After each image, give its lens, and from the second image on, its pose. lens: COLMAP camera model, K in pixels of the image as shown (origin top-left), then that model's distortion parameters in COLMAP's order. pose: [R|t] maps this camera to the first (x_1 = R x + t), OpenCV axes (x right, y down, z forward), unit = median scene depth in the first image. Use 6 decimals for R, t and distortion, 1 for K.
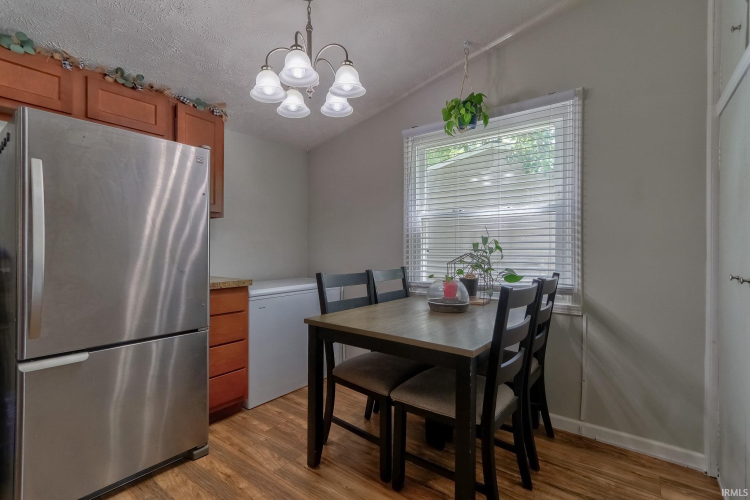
lens RADIAL K [[352.4, 0, 375.0], [0, 352.4, 250.0], [0, 0, 1]] dist [0.005947, 0.000665]
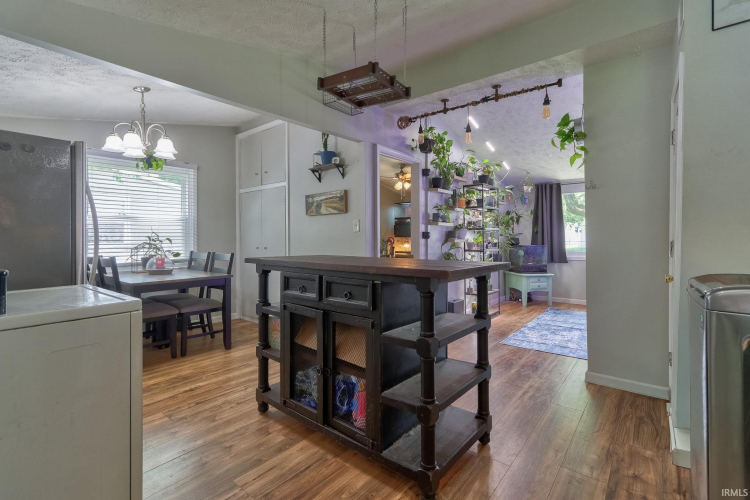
lens RADIAL K [[350.0, 0, 364.8], [0, 350.0, 234.1], [0, 0, 1]] dist [0.003419, 0.000713]
pose [[0.050514, 0.002152, 0.998721, -1.553290], [0.006871, 0.999973, -0.002502, -0.022252], [-0.998700, 0.006989, 0.050498, -0.144308]]
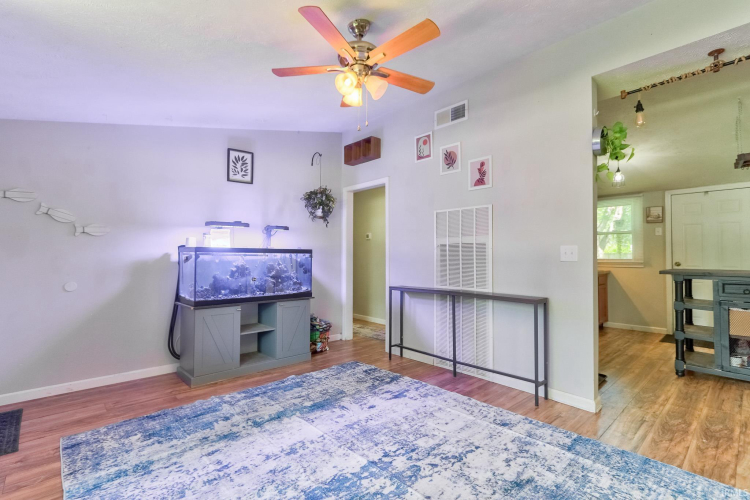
lens RADIAL K [[347.9, 0, 375.0], [0, 347.9, 250.0], [0, 0, 1]] dist [0.001610, 0.001090]
pose [[-0.179359, -0.023272, -0.983508, 1.224098], [-0.007902, 0.999722, -0.022215, 0.013432], [0.983752, 0.003787, -0.179493, -1.494013]]
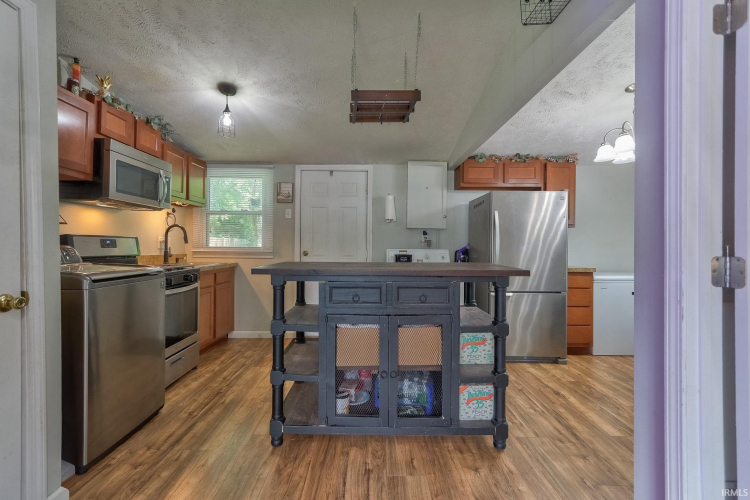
lens RADIAL K [[348.8, 0, 363.9], [0, 348.8, 244.6], [0, 0, 1]] dist [0.001235, 0.000511]
pose [[0.592847, -0.003187, -0.805309, 0.307479], [-0.008855, 0.999906, -0.010475, 0.007600], [0.805266, 0.013341, 0.592763, -0.792547]]
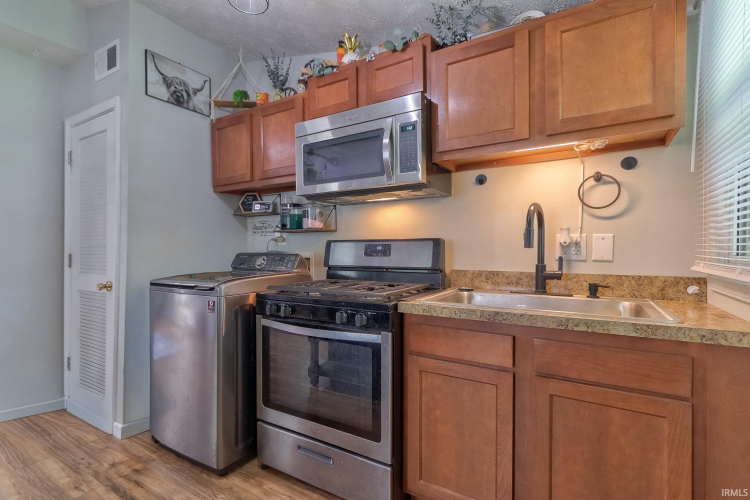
lens RADIAL K [[343.8, 0, 375.0], [0, 343.8, 250.0], [0, 0, 1]] dist [-0.000285, 0.000108]
pose [[-0.996759, -0.002668, -0.080400, -1.293576], [-0.003070, 0.999983, 0.004873, -0.006841], [0.080386, 0.005104, -0.996751, 0.192605]]
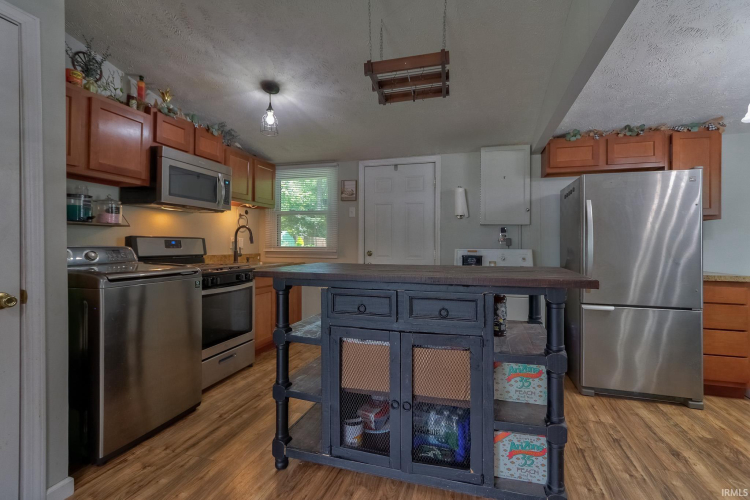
lens RADIAL K [[348.6, 0, 369.5], [0, 348.6, 241.0], [0, 0, 1]] dist [-0.000757, 0.001800]
pose [[0.338307, -0.013324, -0.940942, 0.283344], [-0.007634, 0.999828, -0.016903, 0.004320], [0.941005, 0.012901, 0.338147, -0.509049]]
